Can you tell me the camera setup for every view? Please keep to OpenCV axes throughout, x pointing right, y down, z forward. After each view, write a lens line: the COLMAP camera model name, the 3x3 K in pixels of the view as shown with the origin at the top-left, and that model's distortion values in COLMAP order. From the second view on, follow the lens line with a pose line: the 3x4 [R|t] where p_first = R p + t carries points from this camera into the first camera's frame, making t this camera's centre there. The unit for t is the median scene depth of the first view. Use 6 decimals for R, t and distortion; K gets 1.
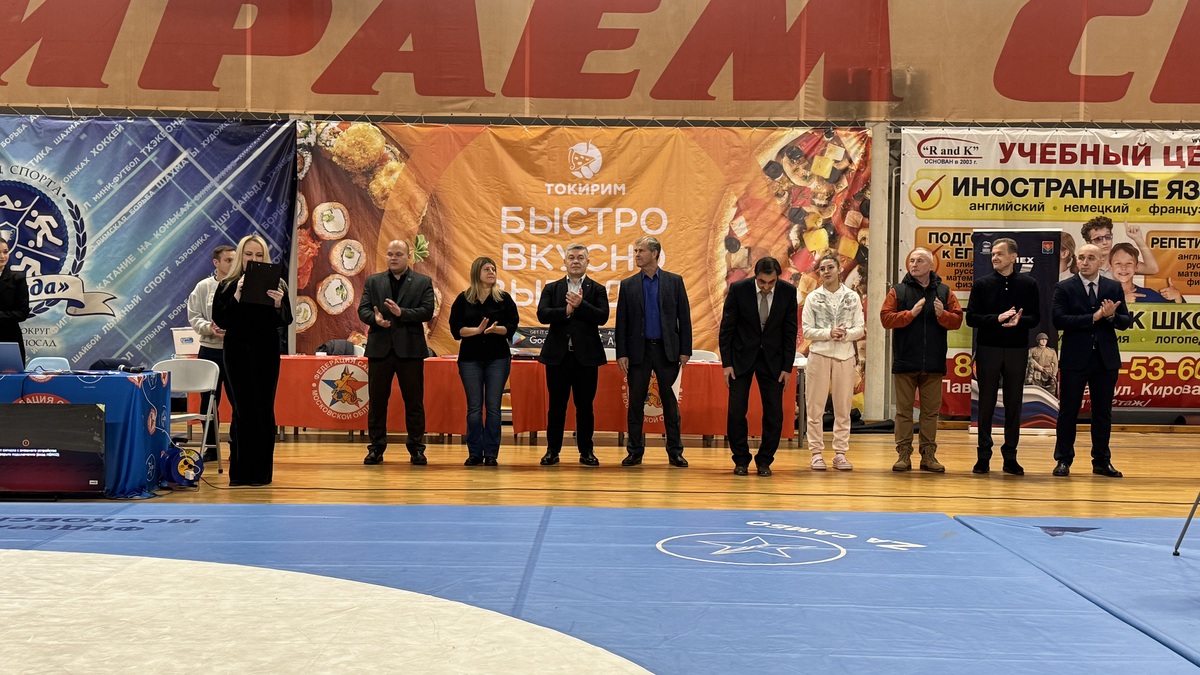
lens RADIAL K [[1441.2, 0, 597.1], [0, 1441.2, 345.7], [0, 0, 1]] dist [0.150396, 0.000000]
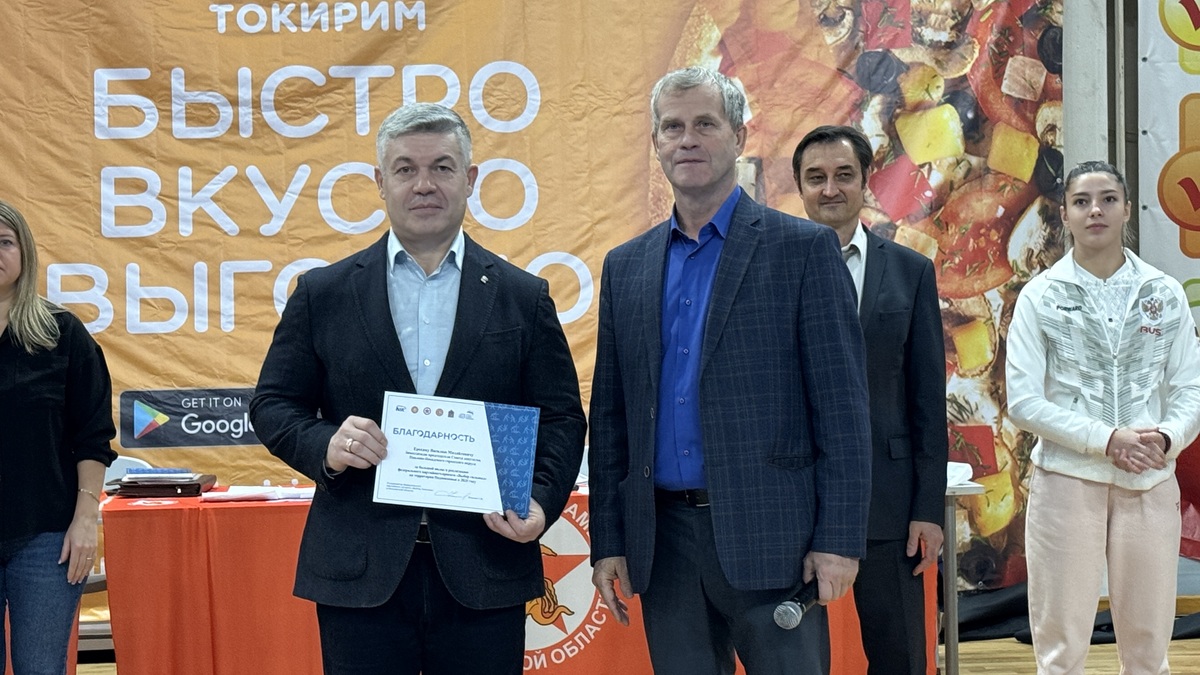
lens RADIAL K [[2618.3, 0, 600.9], [0, 2618.3, 336.1], [0, 0, 1]] dist [0.115382, 0.000000]
pose [[0.995643, -0.035179, 0.086361, 0.002949], [0.036101, 0.999306, -0.009140, -0.016714], [-0.085979, 0.012218, 0.996222, 0.316299]]
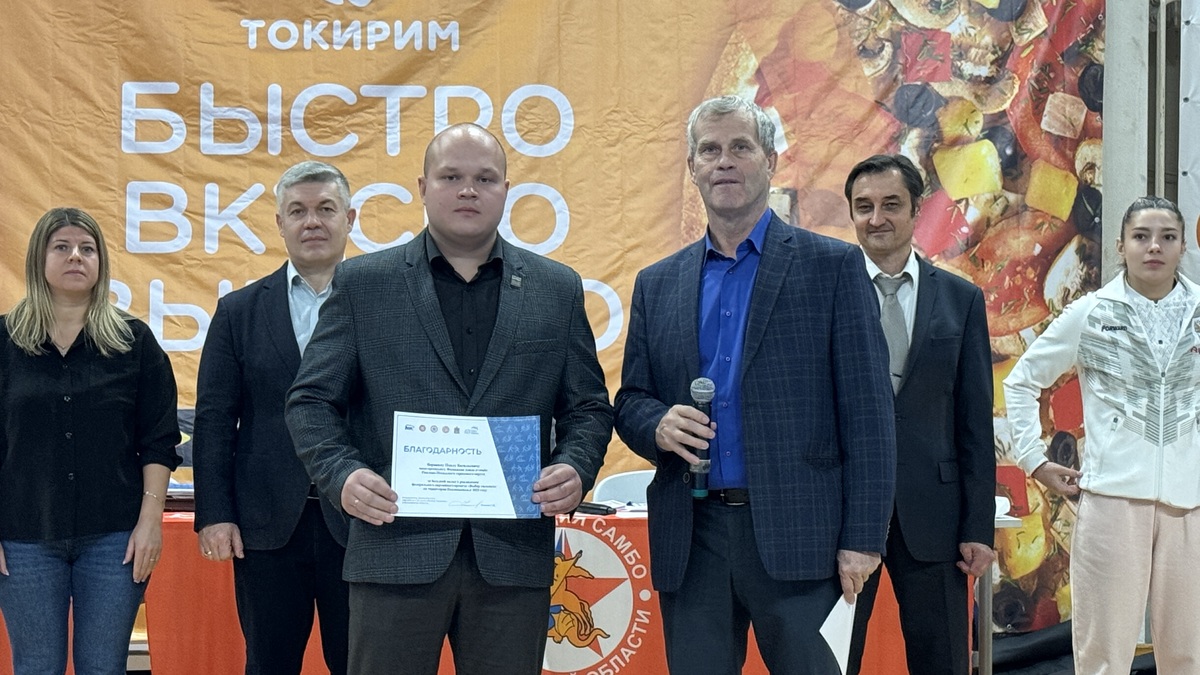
lens RADIAL K [[2896.7, 0, 607.4], [0, 2896.7, 331.8], [0, 0, 1]] dist [0.126504, 0.000000]
pose [[0.995011, -0.008725, 0.099378, -0.017594], [0.011621, 0.999523, -0.028598, -0.010431], [-0.099081, 0.029610, 0.994639, 0.257293]]
